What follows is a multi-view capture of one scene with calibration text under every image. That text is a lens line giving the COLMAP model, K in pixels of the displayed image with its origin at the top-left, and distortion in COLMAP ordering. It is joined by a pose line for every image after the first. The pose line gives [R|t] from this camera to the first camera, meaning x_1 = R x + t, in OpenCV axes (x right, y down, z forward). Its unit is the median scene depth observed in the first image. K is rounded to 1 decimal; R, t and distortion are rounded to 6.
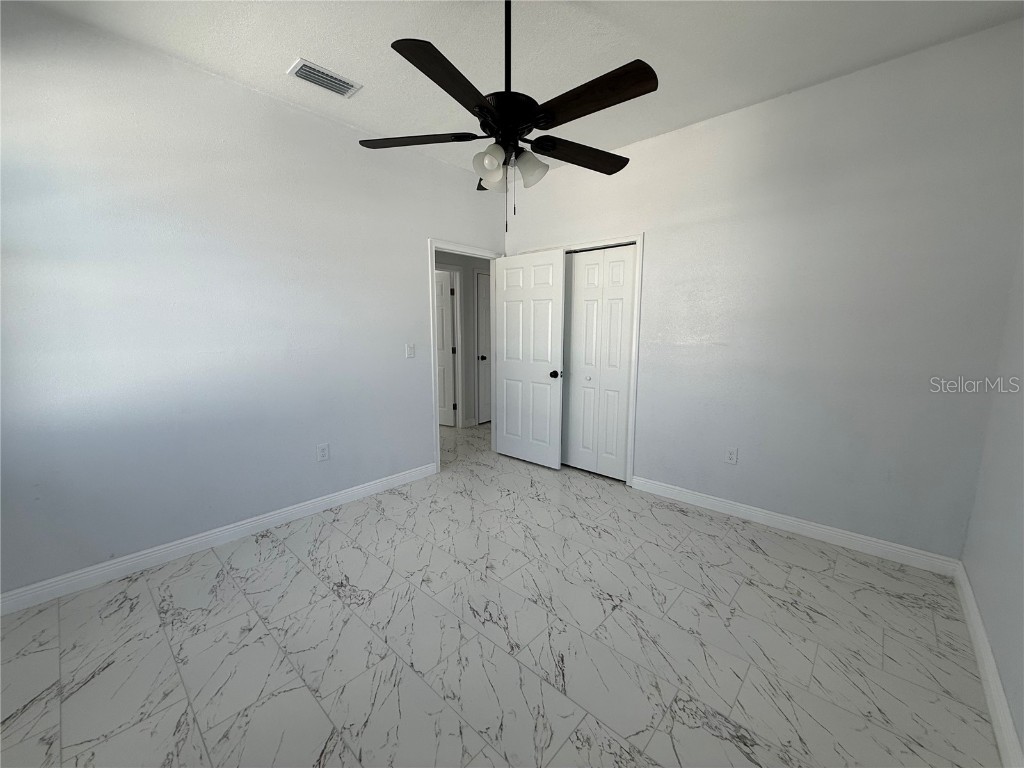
lens RADIAL K [[409.6, 0, 508.5], [0, 409.6, 384.8], [0, 0, 1]] dist [0.001258, -0.000441]
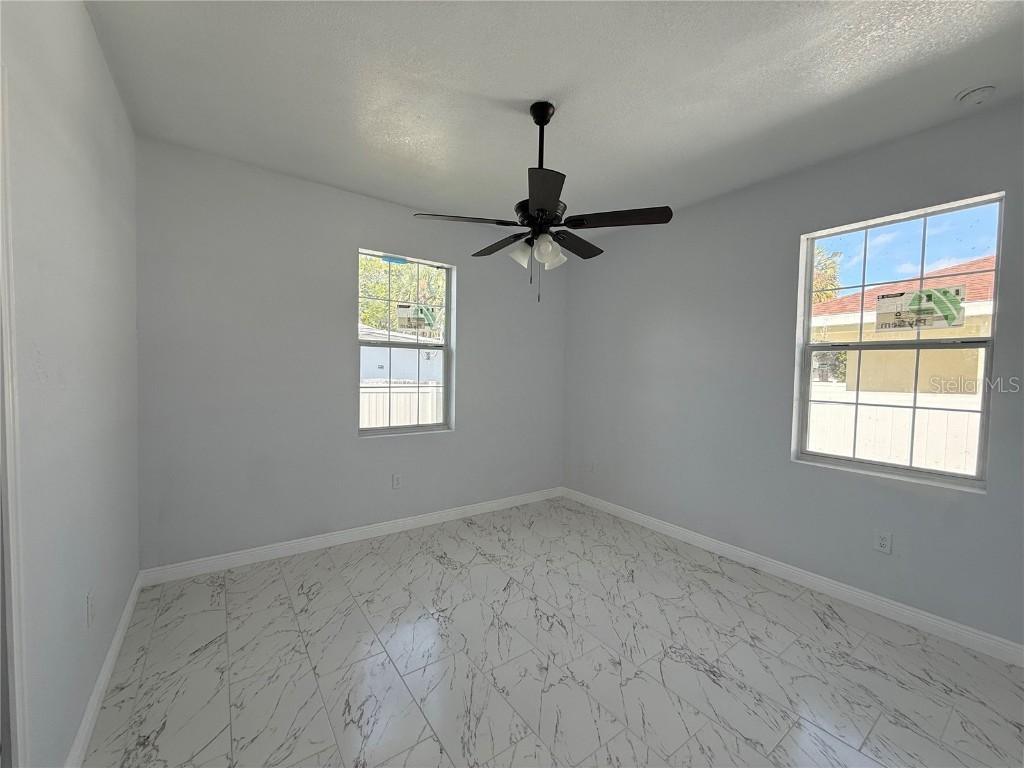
lens RADIAL K [[409.6, 0, 508.5], [0, 409.6, 384.8], [0, 0, 1]] dist [0.001258, -0.000441]
pose [[-0.978423, -0.026540, 0.204900, -0.157515], [0.009263, 0.985084, 0.171825, -0.315671], [-0.206404, 0.170015, -0.963583, 2.060261]]
